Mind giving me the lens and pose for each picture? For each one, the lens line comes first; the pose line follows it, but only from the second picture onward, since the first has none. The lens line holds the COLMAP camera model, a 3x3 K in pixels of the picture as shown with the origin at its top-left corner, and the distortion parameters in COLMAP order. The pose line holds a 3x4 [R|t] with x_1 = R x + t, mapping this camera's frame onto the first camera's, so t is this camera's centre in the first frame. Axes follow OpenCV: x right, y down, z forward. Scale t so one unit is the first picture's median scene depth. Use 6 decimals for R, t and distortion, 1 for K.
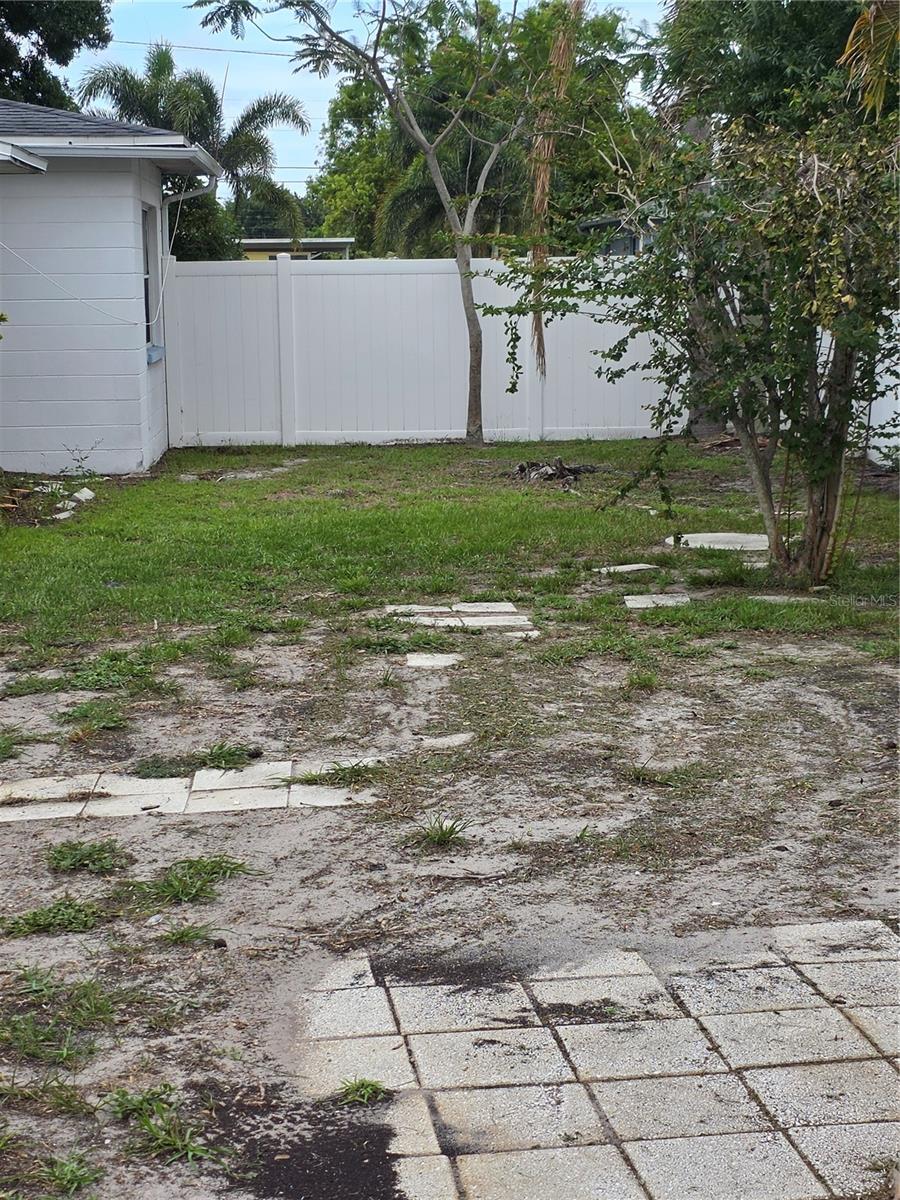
lens RADIAL K [[2334.5, 0, 449.7], [0, 2334.5, 602.9], [0, 0, 1]] dist [0.205108, 0.000000]
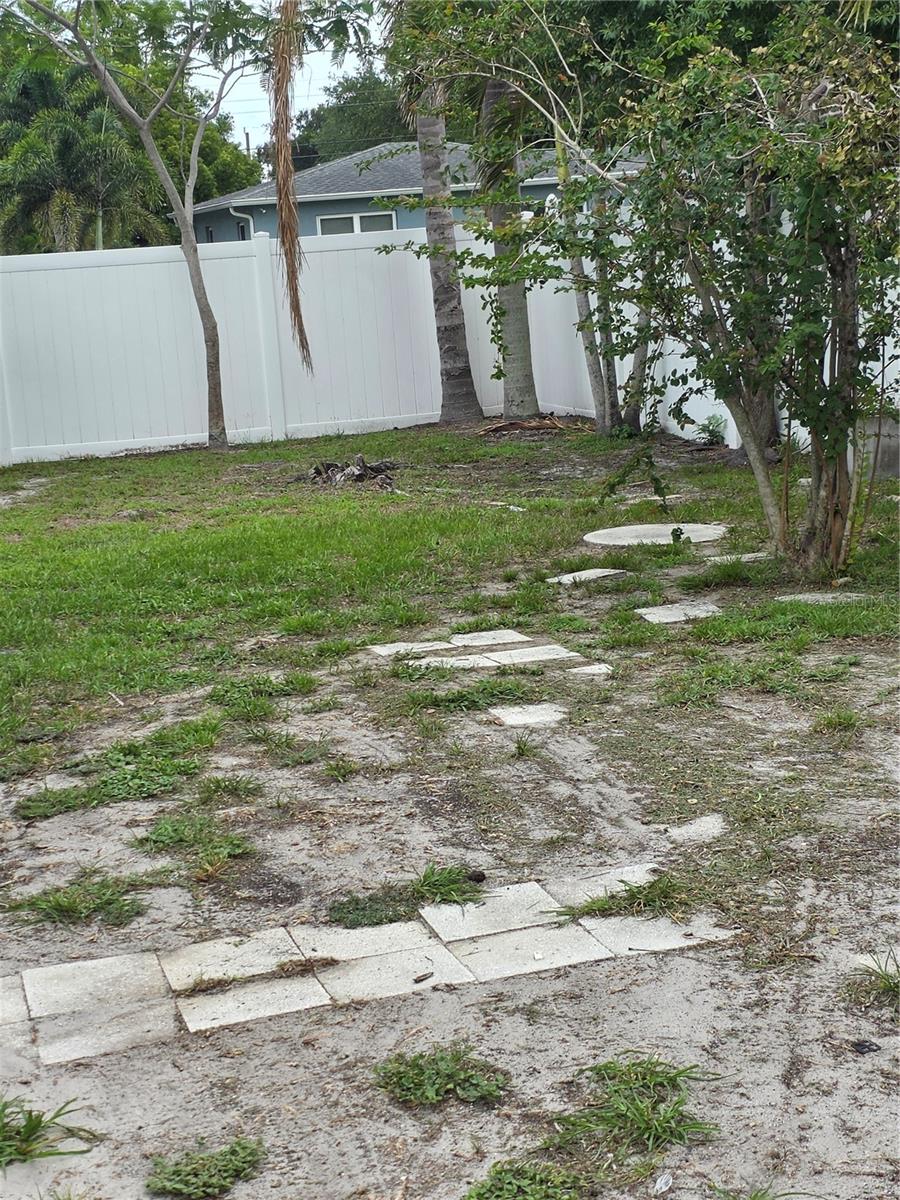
lens RADIAL K [[2334.5, 0, 450.3], [0, 2334.5, 596.7], [0, 0, 1]] dist [0.205108, 0.000000]
pose [[0.978755, -0.086613, 0.185842, -0.143647], [0.086578, 0.996210, 0.008322, -0.019849], [-0.185858, 0.007944, 0.982544, 0.174511]]
